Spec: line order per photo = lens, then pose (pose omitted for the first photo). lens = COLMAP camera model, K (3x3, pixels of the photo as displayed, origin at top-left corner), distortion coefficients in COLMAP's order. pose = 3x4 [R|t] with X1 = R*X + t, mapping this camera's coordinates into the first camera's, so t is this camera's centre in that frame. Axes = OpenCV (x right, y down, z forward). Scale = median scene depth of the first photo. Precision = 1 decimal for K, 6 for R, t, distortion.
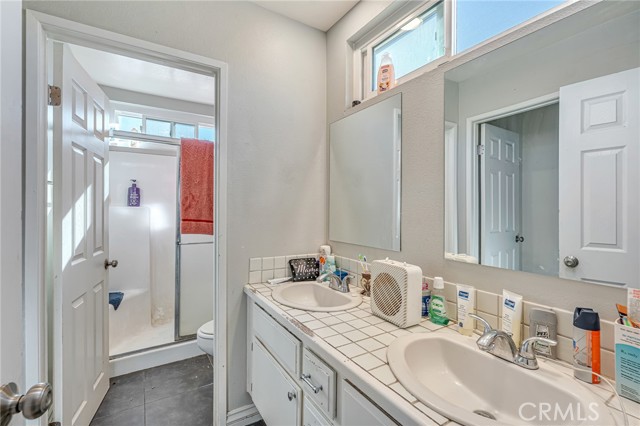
lens RADIAL K [[278.5, 0, 320.4], [0, 278.5, 211.1], [0, 0, 1]] dist [-0.001969, -0.000188]
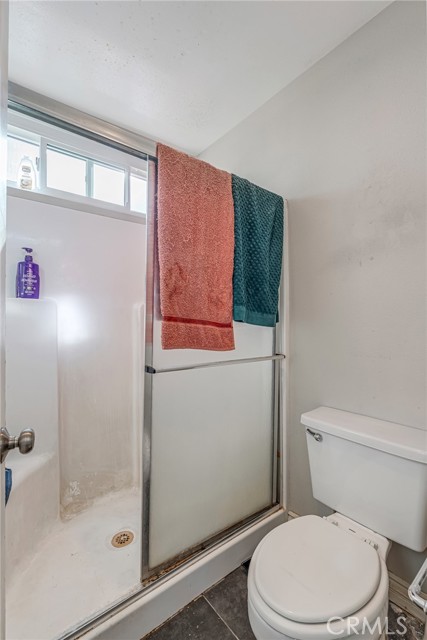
lens RADIAL K [[278.5, 0, 213.5], [0, 278.5, 320.0], [0, 0, 1]] dist [-0.001969, -0.000188]
pose [[0.994668, -0.001008, 0.103123, -0.373124], [0.002131, 0.999940, -0.010784, 0.031666], [-0.103106, 0.010946, 0.994610, 0.435360]]
